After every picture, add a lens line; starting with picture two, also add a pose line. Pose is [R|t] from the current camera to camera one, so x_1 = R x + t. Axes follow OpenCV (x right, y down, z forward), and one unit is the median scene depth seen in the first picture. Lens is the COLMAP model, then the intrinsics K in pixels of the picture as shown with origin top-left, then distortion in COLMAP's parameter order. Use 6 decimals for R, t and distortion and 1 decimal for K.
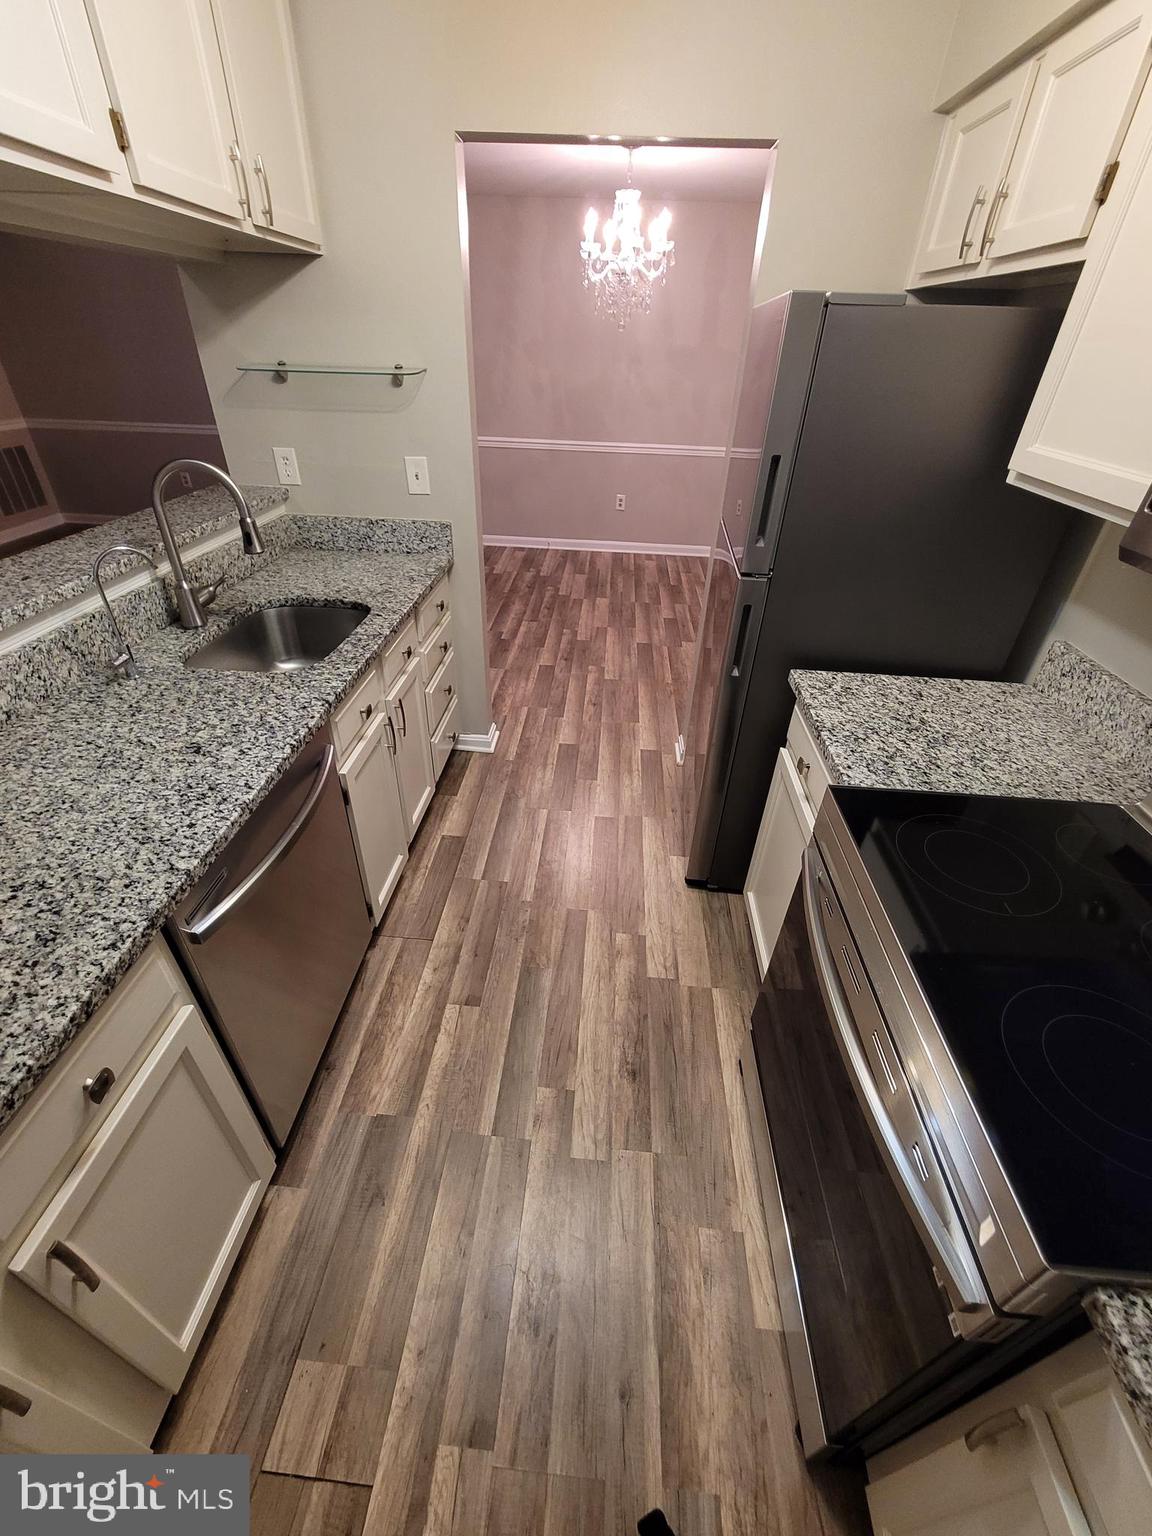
lens RADIAL K [[626.8, 0, 567.9], [0, 626.8, 766.8], [0, 0, 1]] dist [-0.003554, -0.000344]
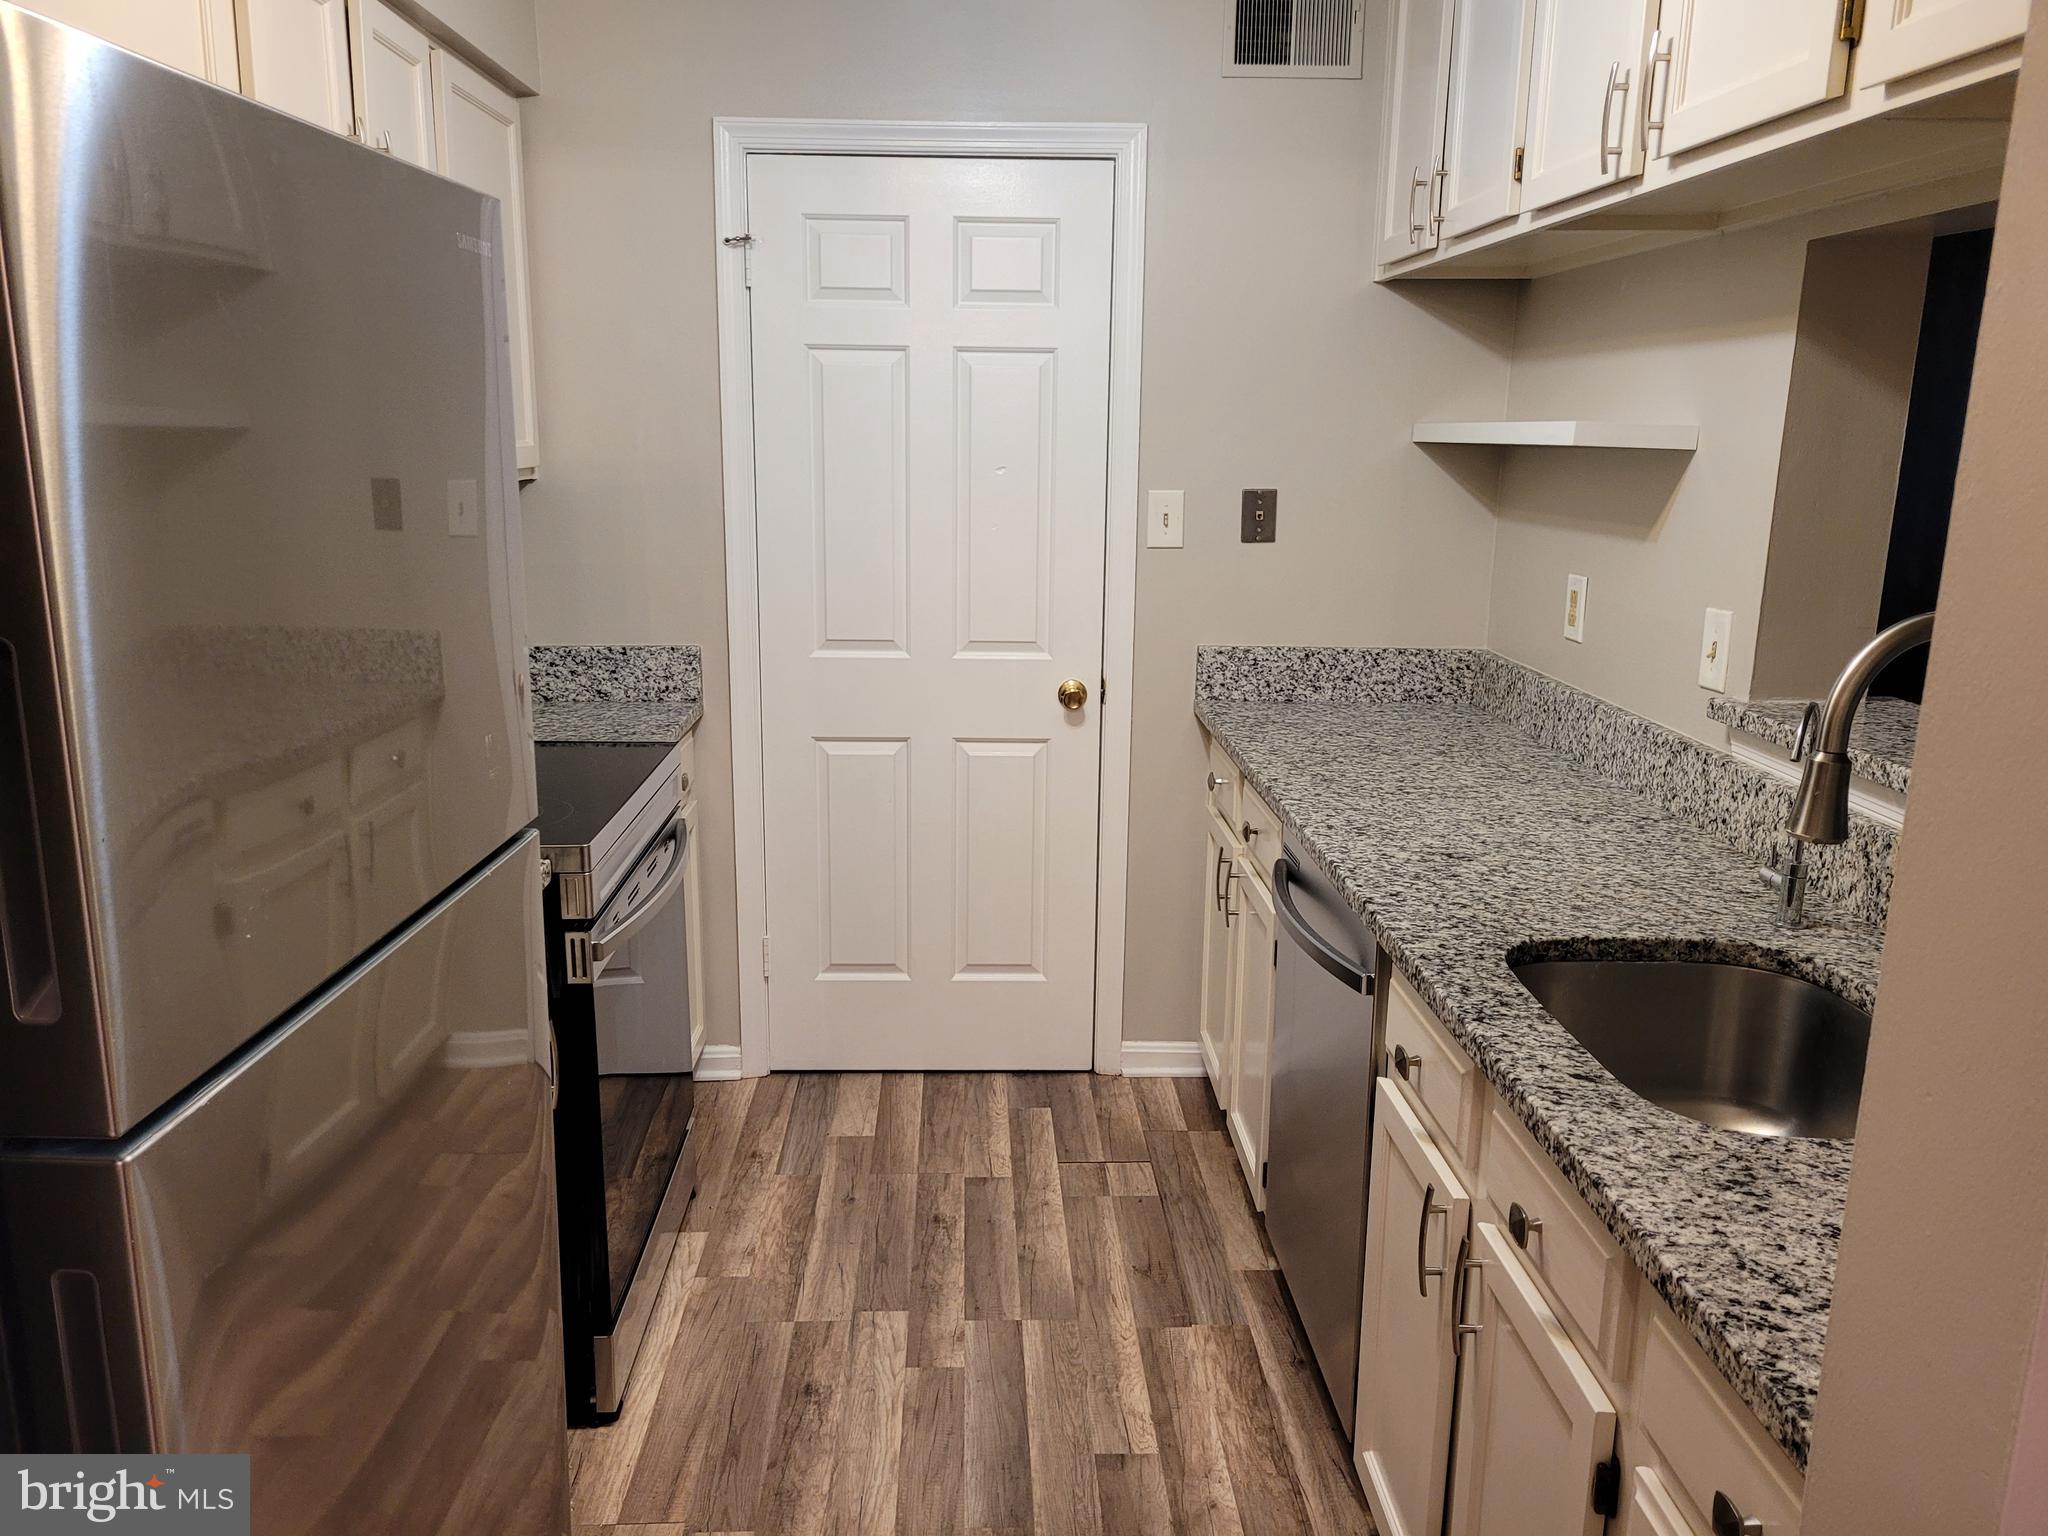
lens RADIAL K [[1548.3, 0, 1024.0], [0, 1548.3, 768.0], [0, 0, 1]] dist [0.046758, -0.001135]
pose [[-0.992202, -0.014012, -0.123851, 0.090972], [-0.099781, 0.684766, 0.721900, -0.992347], [0.074694, 0.728628, -0.680824, 1.556472]]
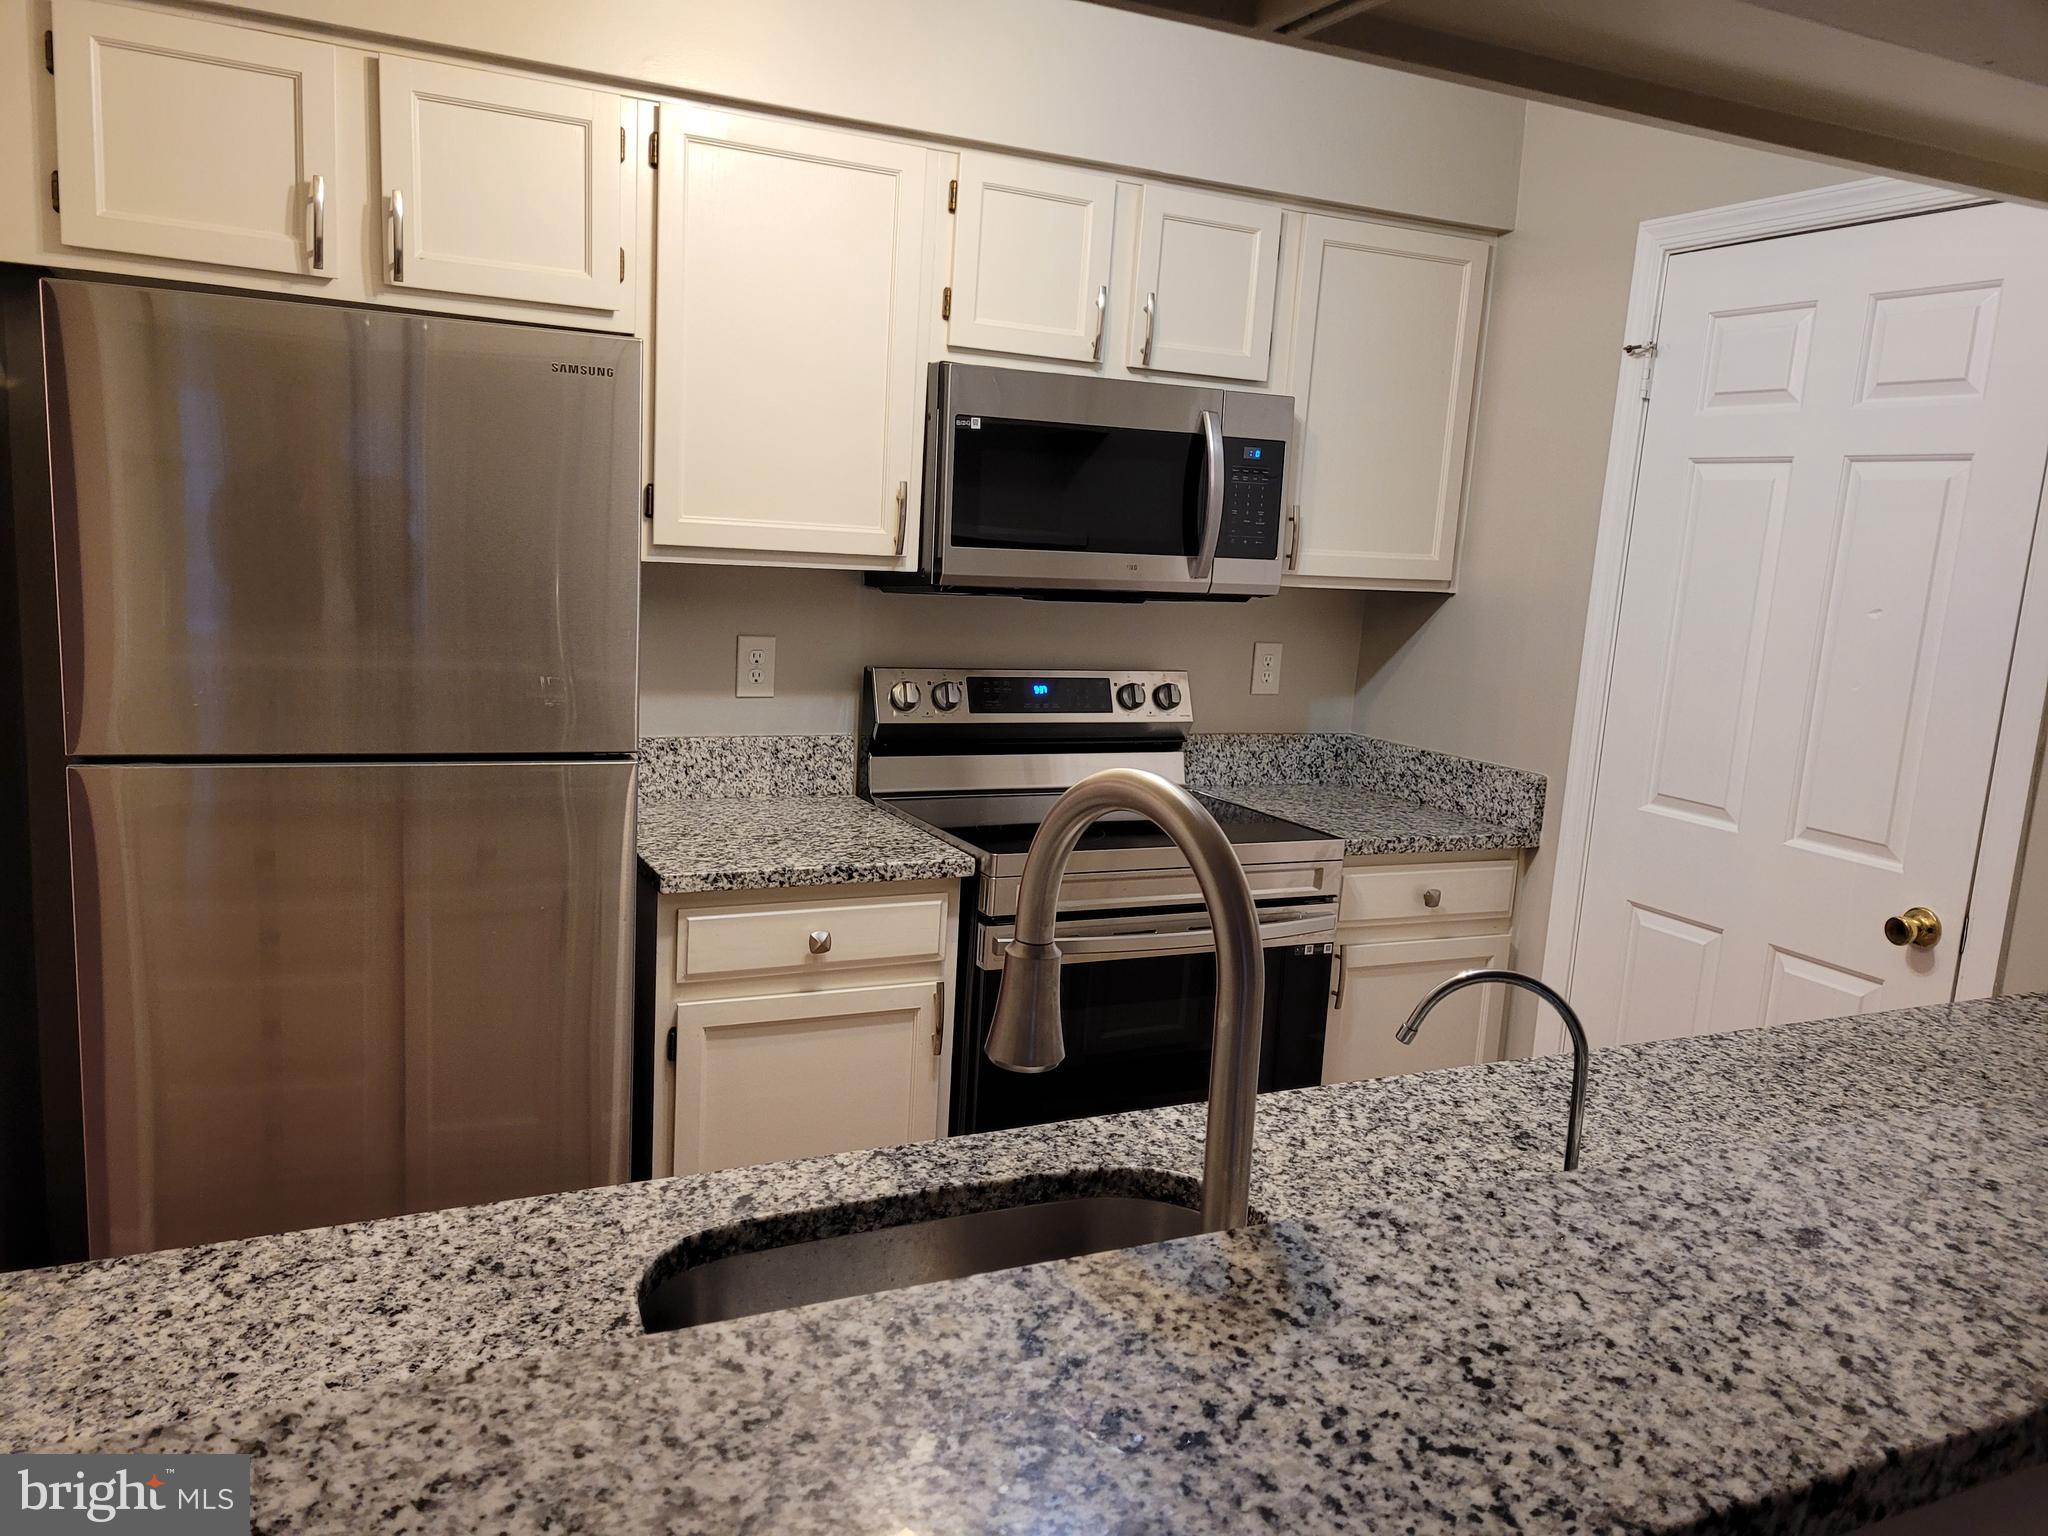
lens RADIAL K [[1559.6, 0, 1016.1], [0, 1559.6, 780.1], [0, 0, 1]] dist [0.041396, -0.000634]
pose [[-0.506244, -0.200263, 0.838816, -1.019307], [0.423675, 0.789437, 0.444172, -0.725101], [-0.751144, 0.580244, -0.314802, 1.129489]]
